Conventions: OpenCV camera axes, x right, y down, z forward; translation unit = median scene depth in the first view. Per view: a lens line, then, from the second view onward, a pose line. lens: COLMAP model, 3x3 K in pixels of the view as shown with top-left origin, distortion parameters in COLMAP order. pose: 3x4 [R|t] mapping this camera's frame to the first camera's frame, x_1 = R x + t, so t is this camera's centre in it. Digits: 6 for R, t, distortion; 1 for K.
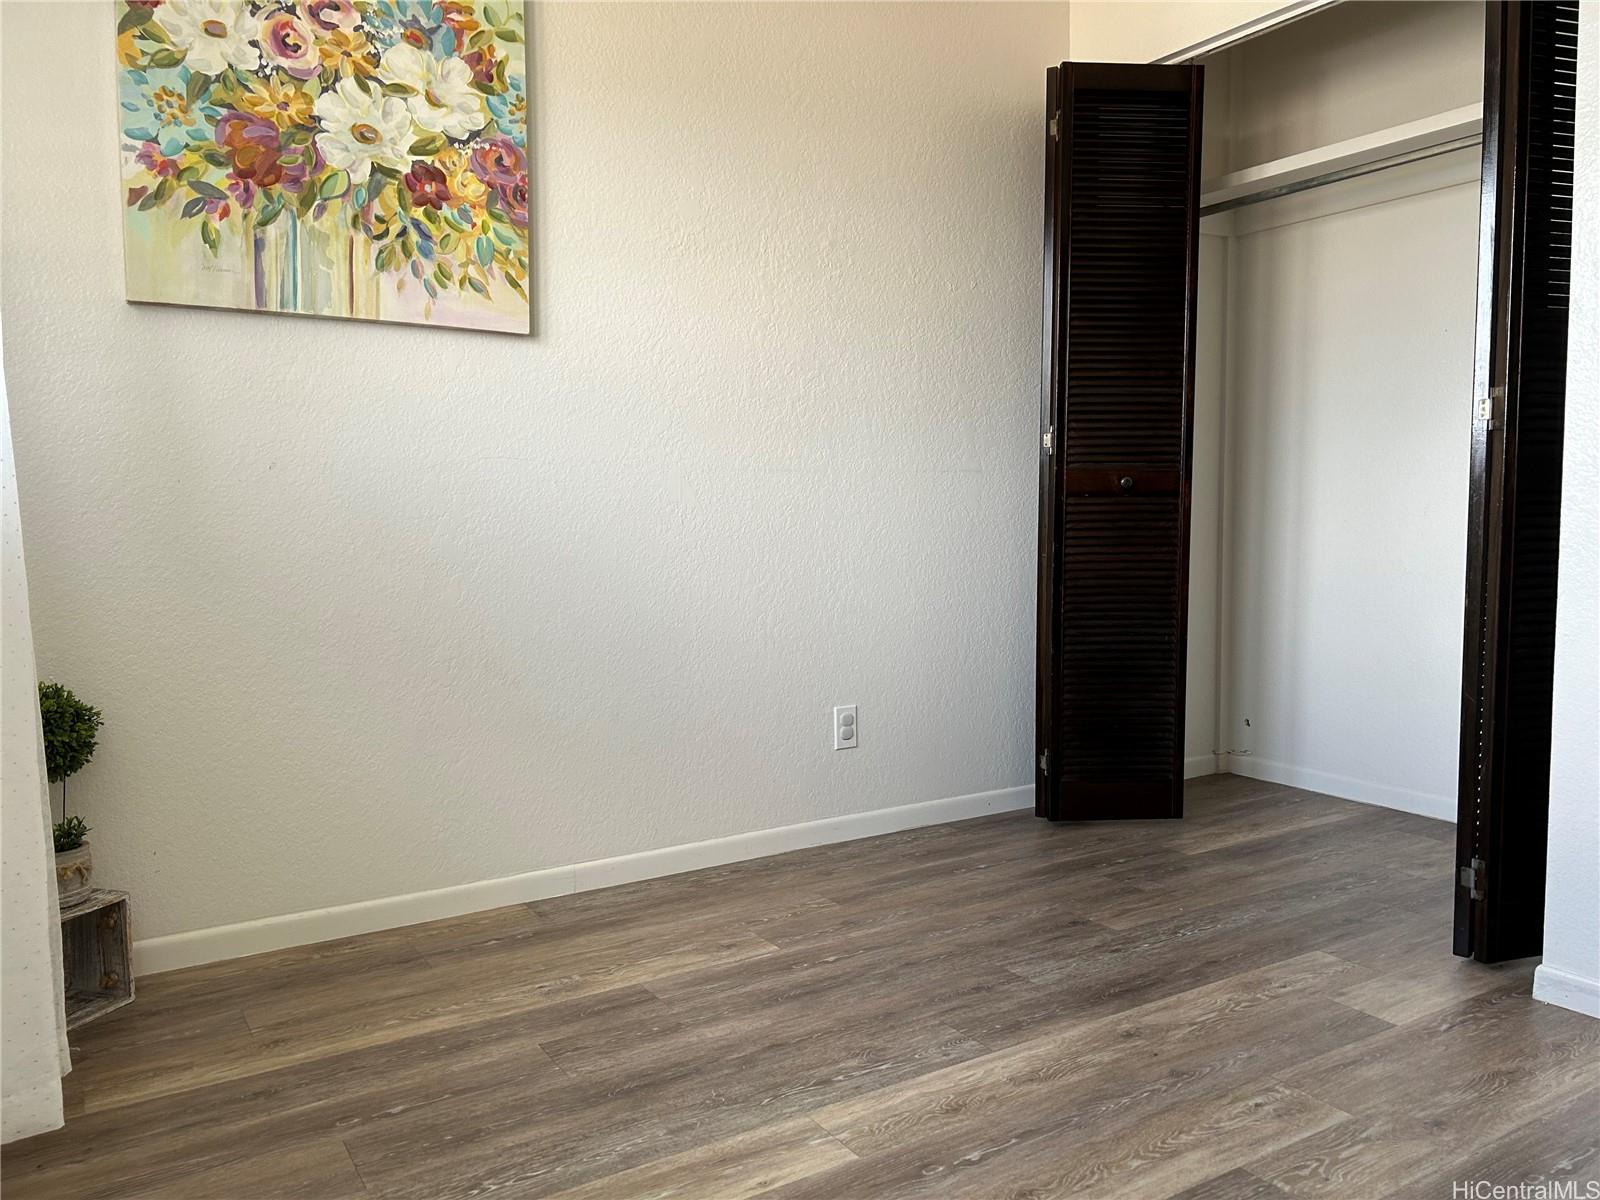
lens RADIAL K [[1202.3, 0, 805.5], [0, 1202.3, 607.3], [0, 0, 1]] dist [0.049784, -0.057628]
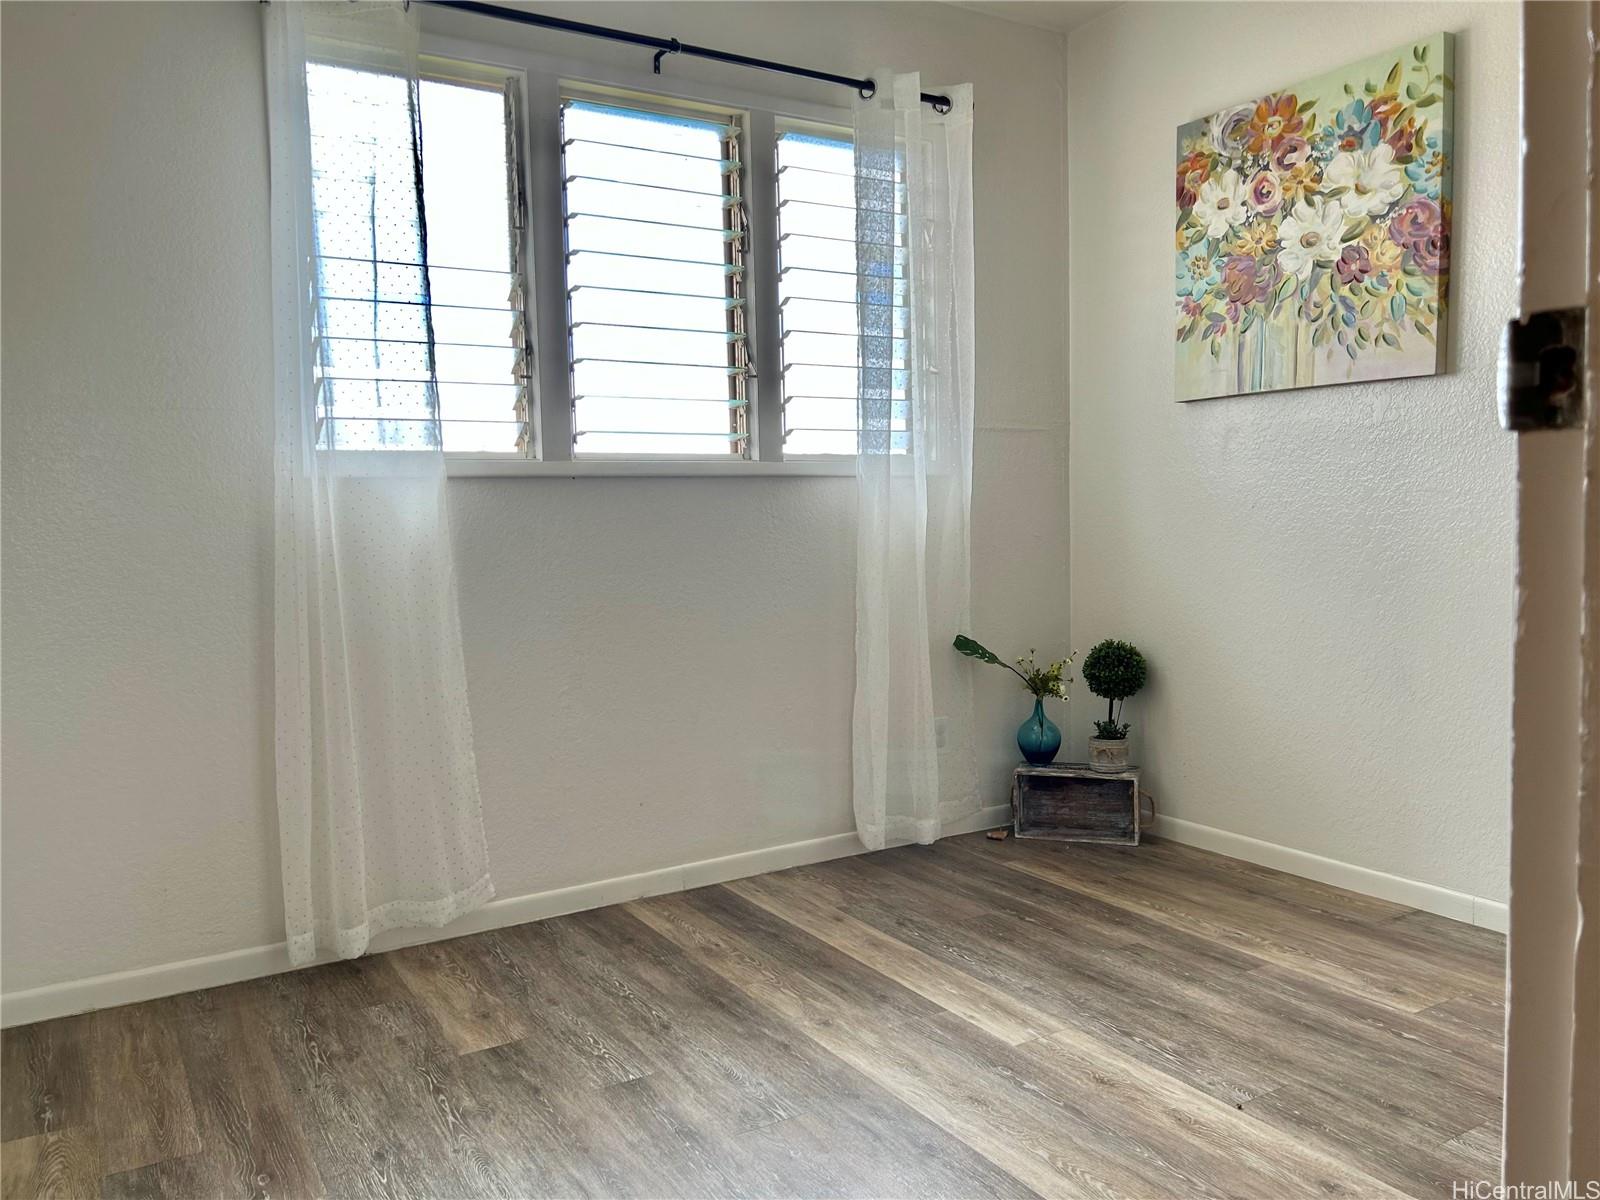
lens RADIAL K [[1202.3, 0, 791.8], [0, 1202.3, 590.9], [0, 0, 1]] dist [0.049784, -0.057628]
pose [[-0.024758, 0.071538, -0.997131, 0.933316], [-0.056845, 0.995722, 0.072849, -0.090924], [0.998076, 0.058485, -0.020585, 0.518034]]
